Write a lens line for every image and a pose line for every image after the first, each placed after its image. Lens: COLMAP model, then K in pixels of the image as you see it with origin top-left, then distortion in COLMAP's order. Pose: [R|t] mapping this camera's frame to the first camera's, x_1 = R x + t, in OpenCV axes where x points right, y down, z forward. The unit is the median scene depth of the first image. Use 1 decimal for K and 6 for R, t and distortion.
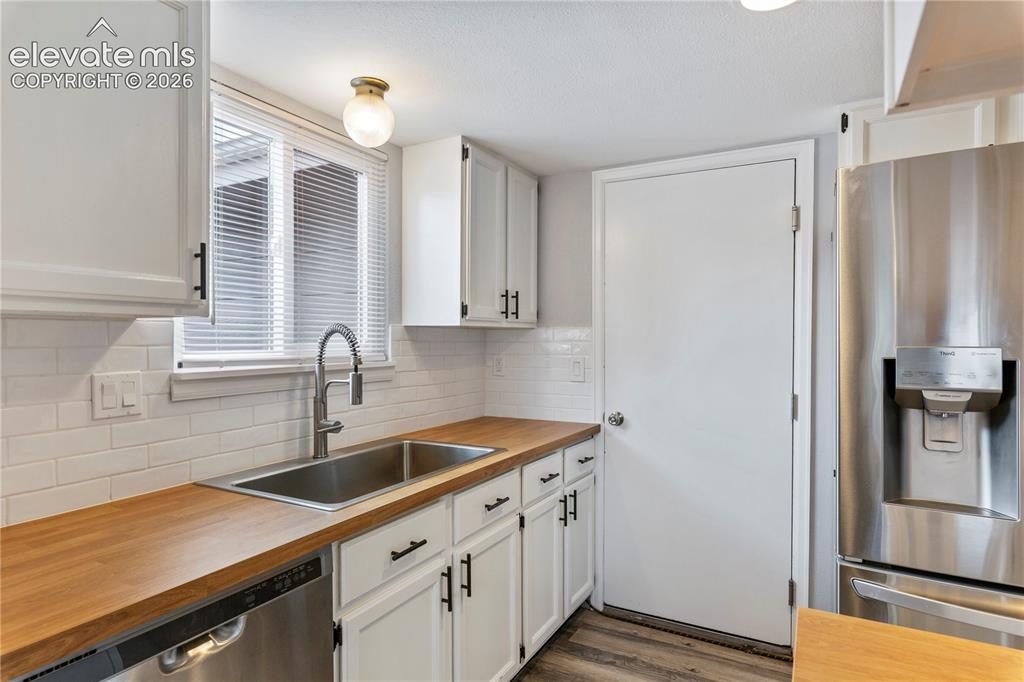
lens RADIAL K [[553.7, 0, 512.0], [0, 553.7, 341.0], [0, 0, 1]] dist [-0.000749, -0.000186]
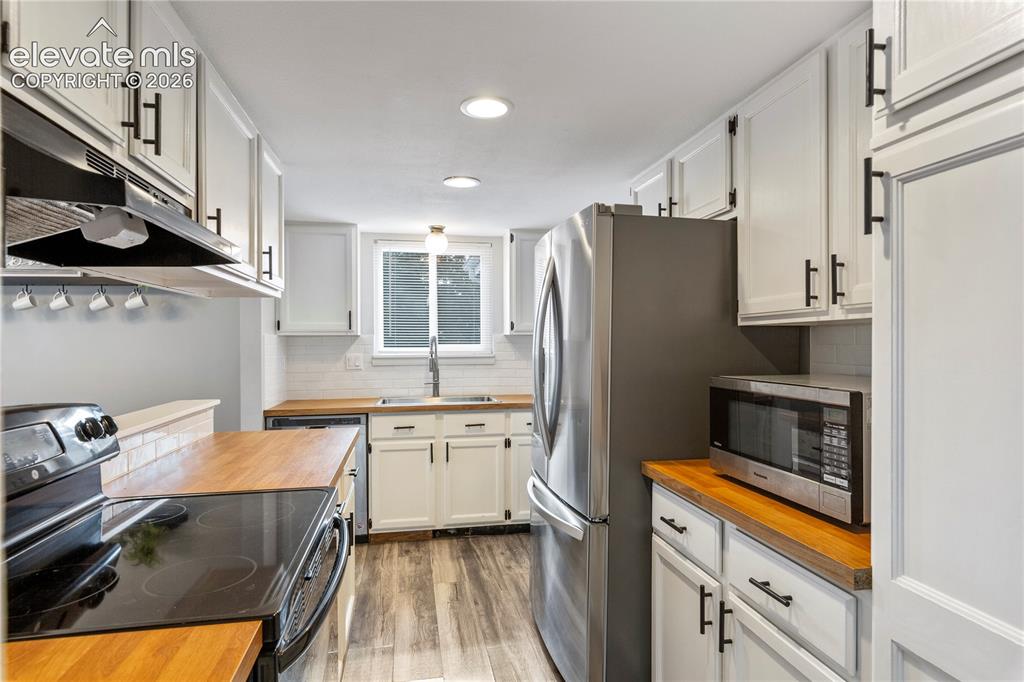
lens RADIAL K [[553.7, 0, 512.0], [0, 553.7, 341.0], [0, 0, 1]] dist [-0.000749, -0.000186]
pose [[0.627493, 0.000263, -0.778622, 1.958555], [0.002576, 0.999994, 0.002413, -0.018318], [0.778618, -0.003519, 0.627489, -0.176967]]
